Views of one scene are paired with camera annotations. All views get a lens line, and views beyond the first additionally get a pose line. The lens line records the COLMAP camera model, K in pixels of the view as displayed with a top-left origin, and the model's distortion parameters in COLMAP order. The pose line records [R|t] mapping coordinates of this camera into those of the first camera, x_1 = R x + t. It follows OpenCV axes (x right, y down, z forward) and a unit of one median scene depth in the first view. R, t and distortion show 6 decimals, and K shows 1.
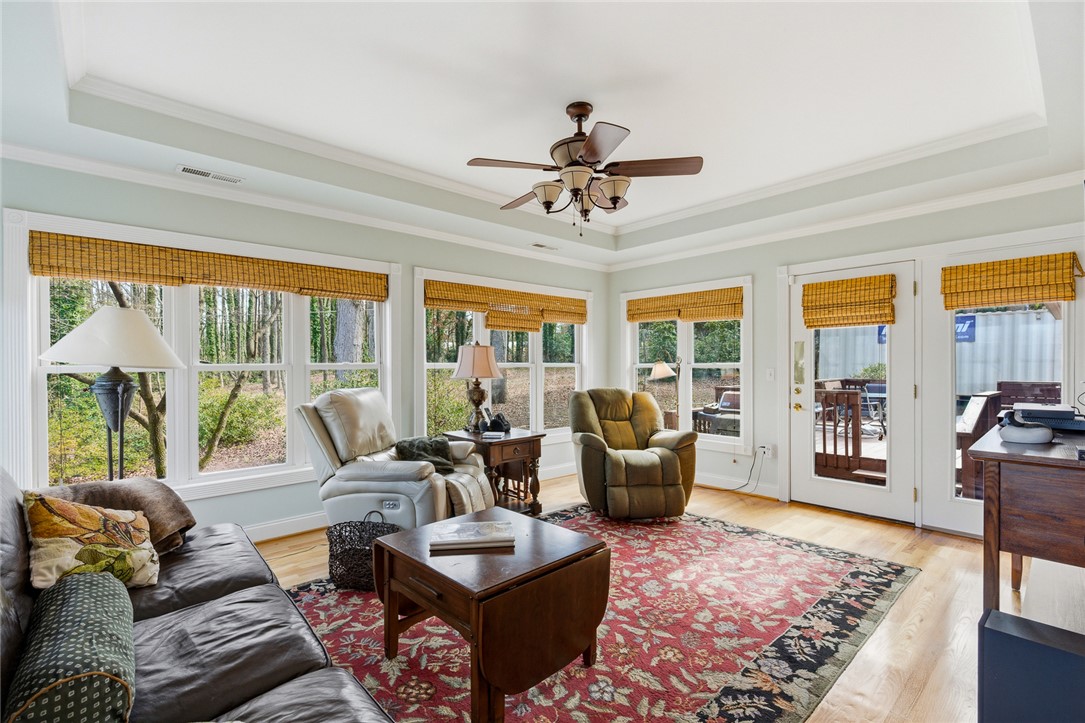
lens RADIAL K [[498.9, 0, 540.3], [0, 498.9, 367.0], [0, 0, 1]] dist [0.002217, -0.000071]
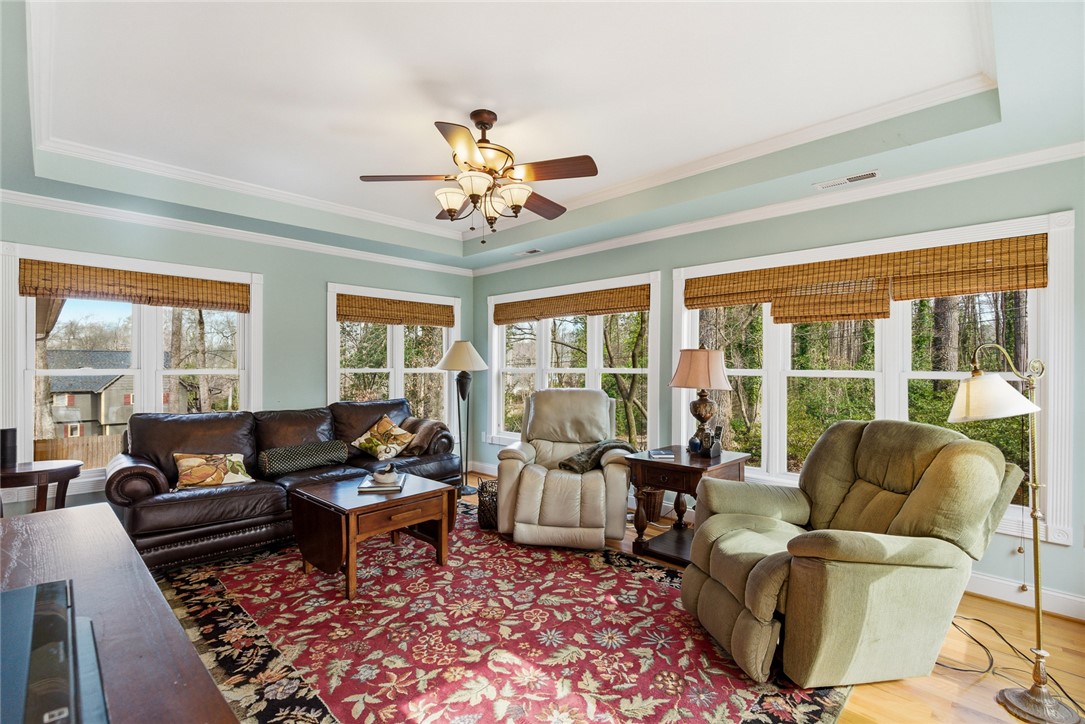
lens RADIAL K [[498.9, 0, 540.3], [0, 498.9, 367.5], [0, 0, 1]] dist [0.002217, -0.000071]
pose [[0.047646, 0.009676, -0.998817, 1.227274], [-0.007534, 0.999928, 0.009328, -0.031550], [0.998836, 0.007081, 0.047715, 1.221024]]
